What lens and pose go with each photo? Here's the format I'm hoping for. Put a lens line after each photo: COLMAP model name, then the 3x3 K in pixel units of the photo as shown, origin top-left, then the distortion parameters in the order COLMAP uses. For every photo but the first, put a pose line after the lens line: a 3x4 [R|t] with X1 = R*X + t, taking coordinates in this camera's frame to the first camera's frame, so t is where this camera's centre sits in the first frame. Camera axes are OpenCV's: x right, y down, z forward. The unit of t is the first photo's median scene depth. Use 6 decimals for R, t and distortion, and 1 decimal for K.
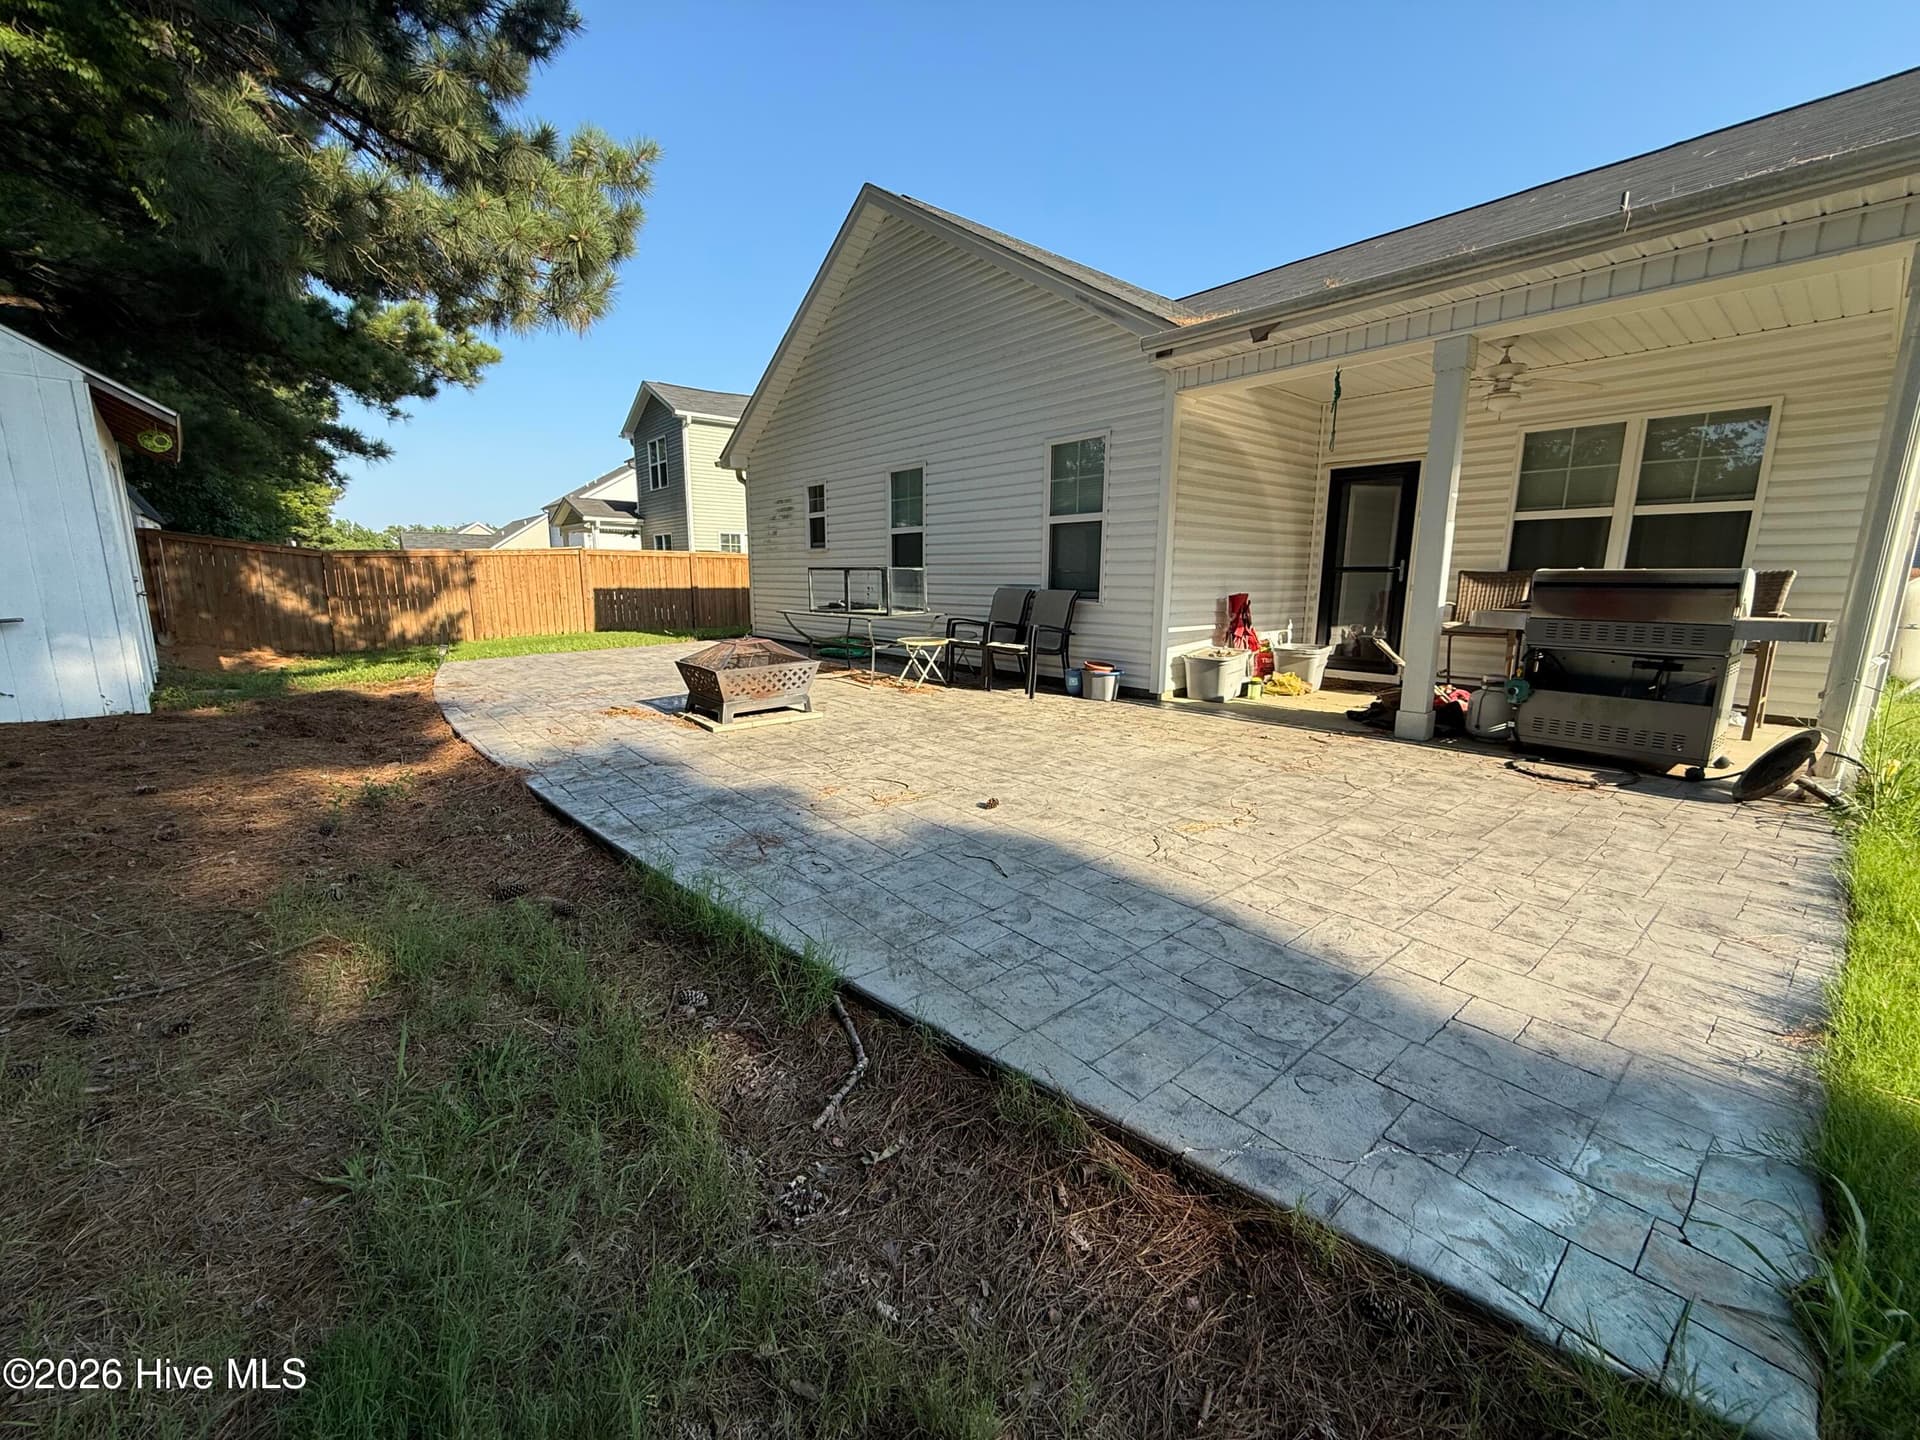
lens RADIAL K [[824.9, 0, 946.7], [0, 824.9, 789.2], [0, 0, 1]] dist [0.002002, -0.000557]
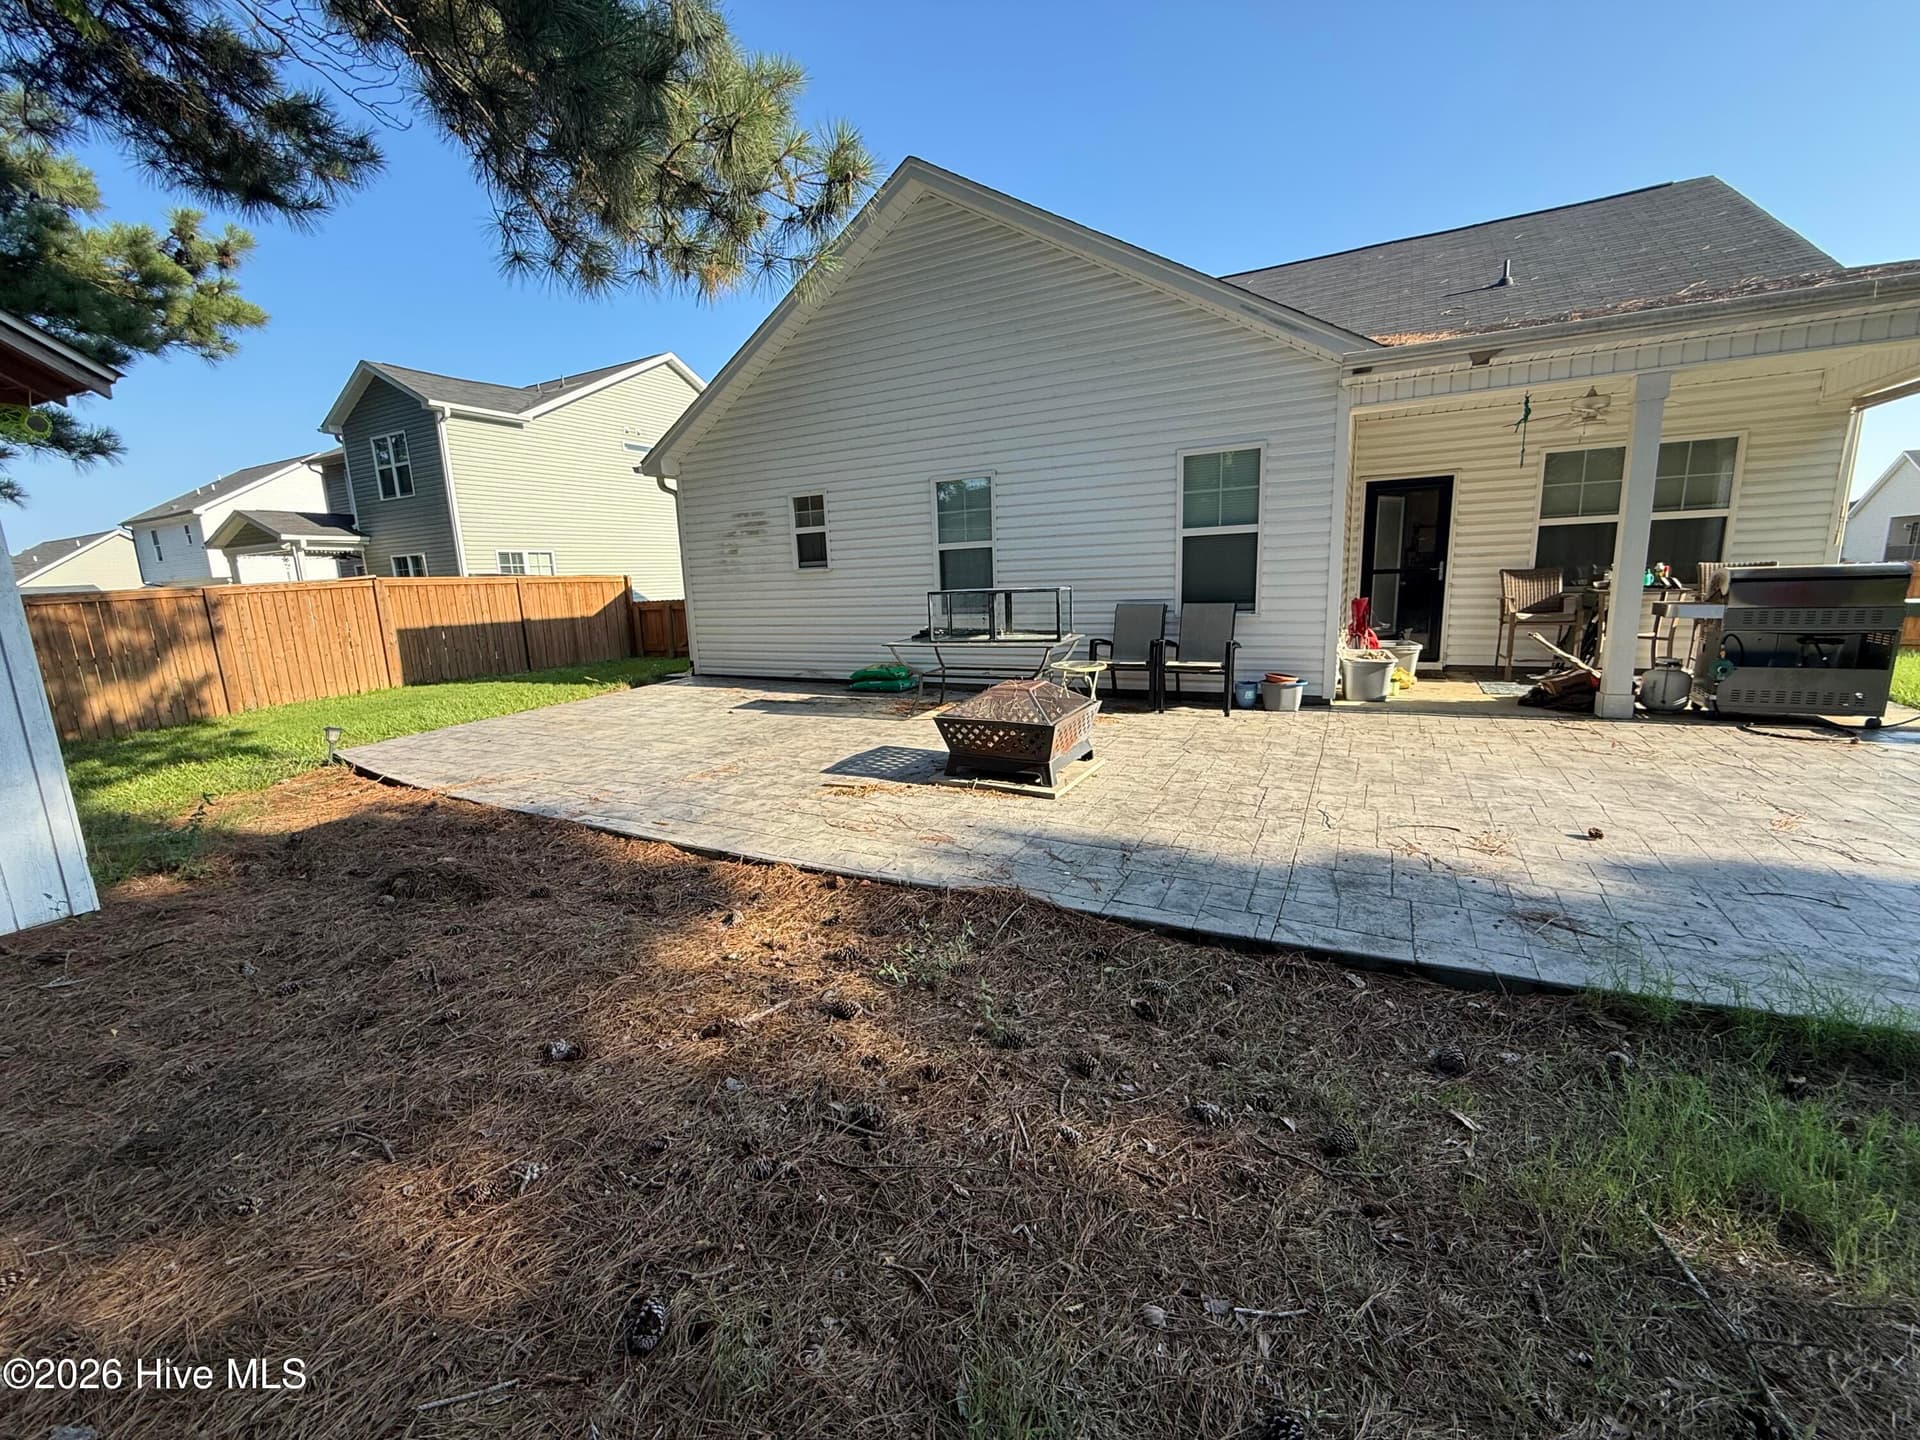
lens RADIAL K [[827.2, 0, 898.5], [0, 827.2, 777.2], [0, 0, 1]] dist [-0.000805, 0.000671]
pose [[0.913452, -0.133975, 0.384259, -0.583132], [0.140841, 0.989978, 0.010359, -0.095706], [-0.381796, 0.044657, 0.923167, 0.235226]]
